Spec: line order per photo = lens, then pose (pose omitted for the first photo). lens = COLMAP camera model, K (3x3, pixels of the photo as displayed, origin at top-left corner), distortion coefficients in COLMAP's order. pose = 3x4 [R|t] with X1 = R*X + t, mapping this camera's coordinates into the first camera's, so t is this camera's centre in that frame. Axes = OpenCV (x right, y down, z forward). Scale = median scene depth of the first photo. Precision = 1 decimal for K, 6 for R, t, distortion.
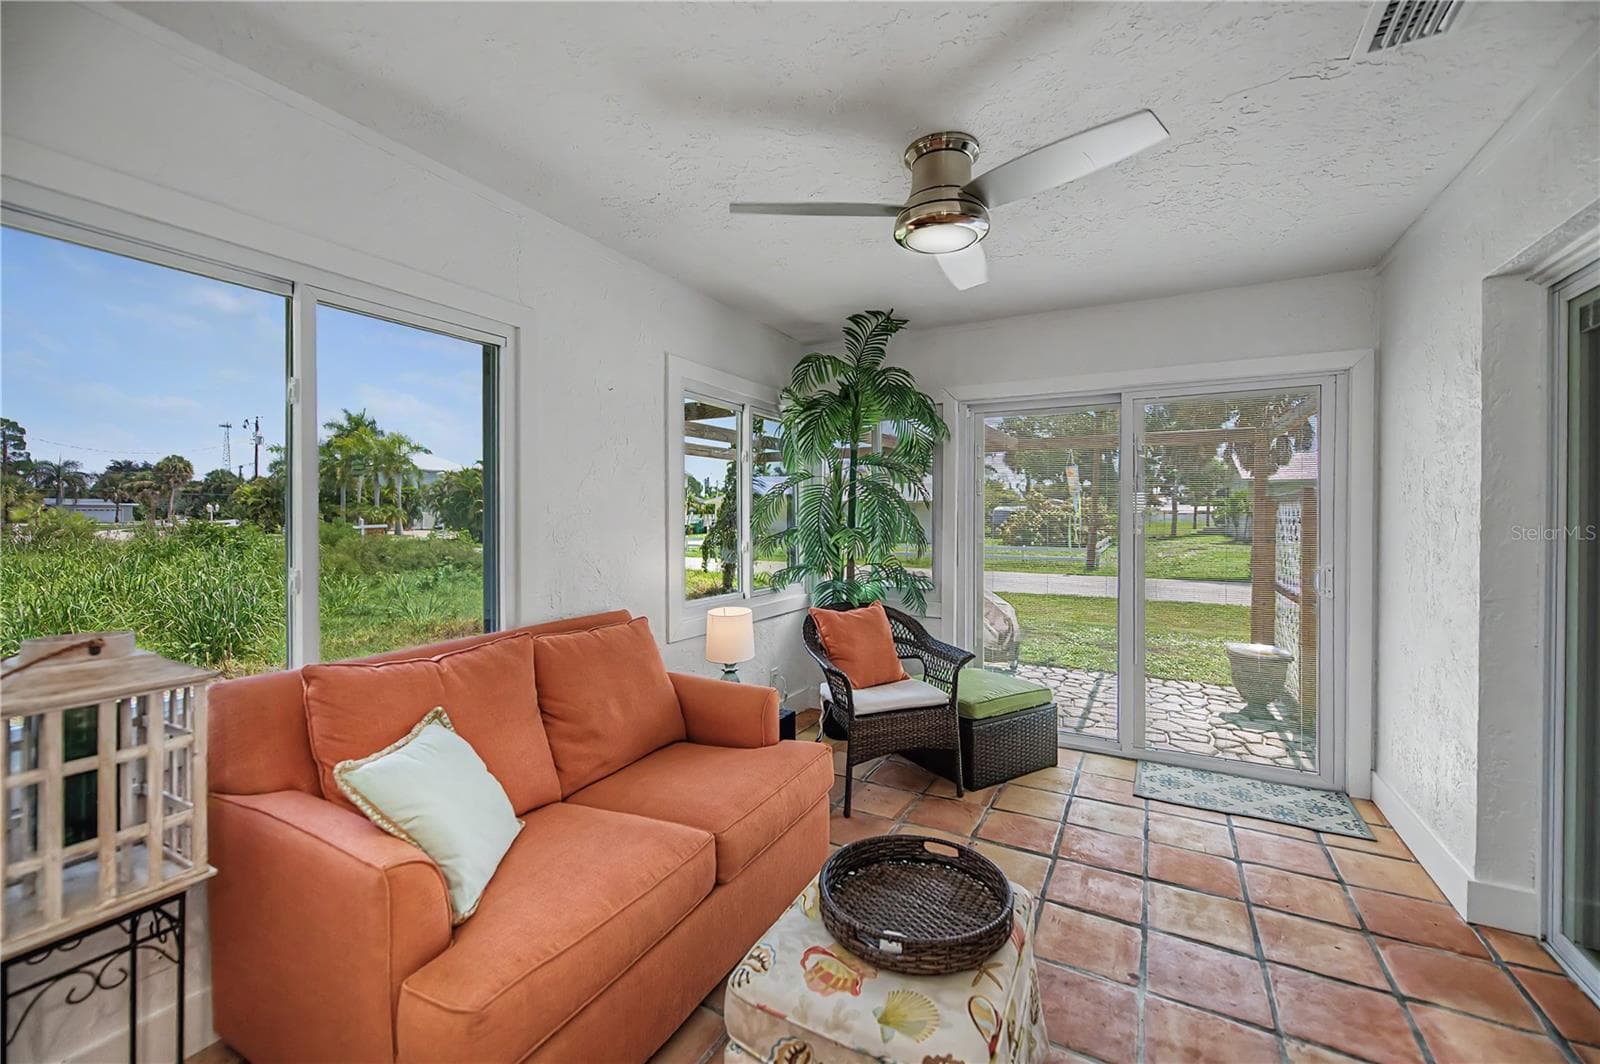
lens RADIAL K [[636.6, 0, 807.9], [0, 636.6, 523.8], [0, 0, 1]] dist [0.014080, 0.000044]
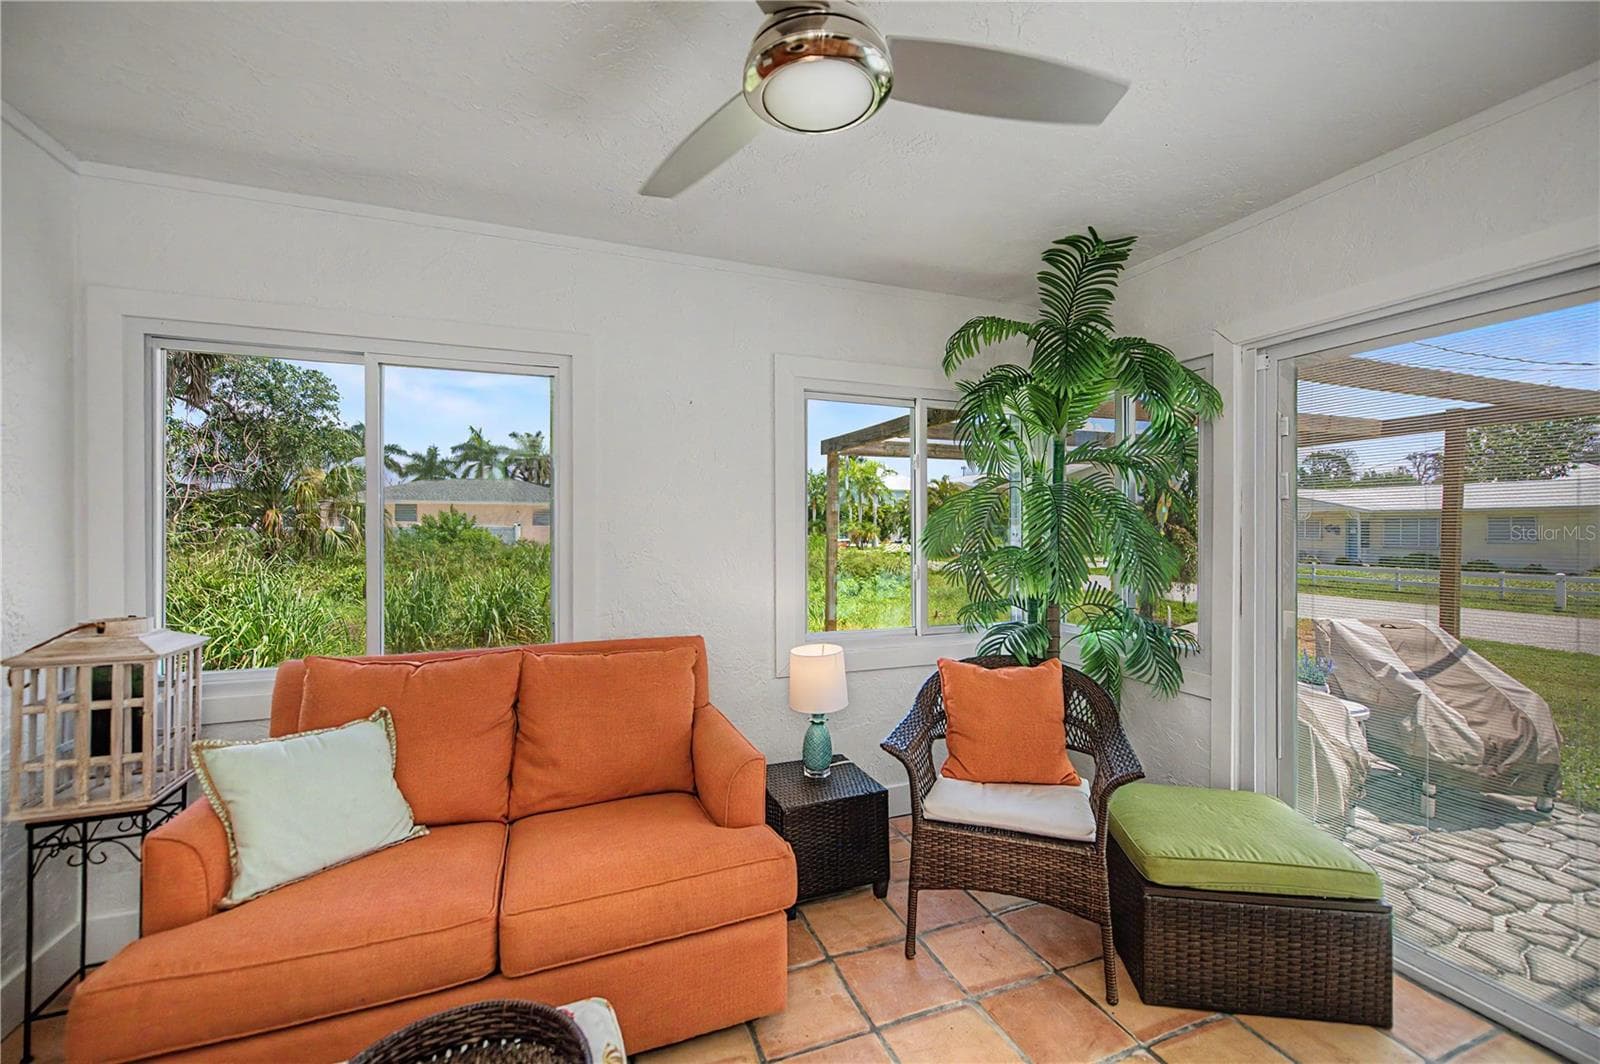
lens RADIAL K [[650.7, 0, 816.0], [0, 650.7, 533.0], [0, 0, 1]] dist [0.001361, 0.000061]
pose [[0.772412, 0.005399, -0.635099, 0.411459], [-0.011120, 0.999926, -0.005023, -0.010142], [0.635024, 0.010942, 0.772415, 0.344271]]
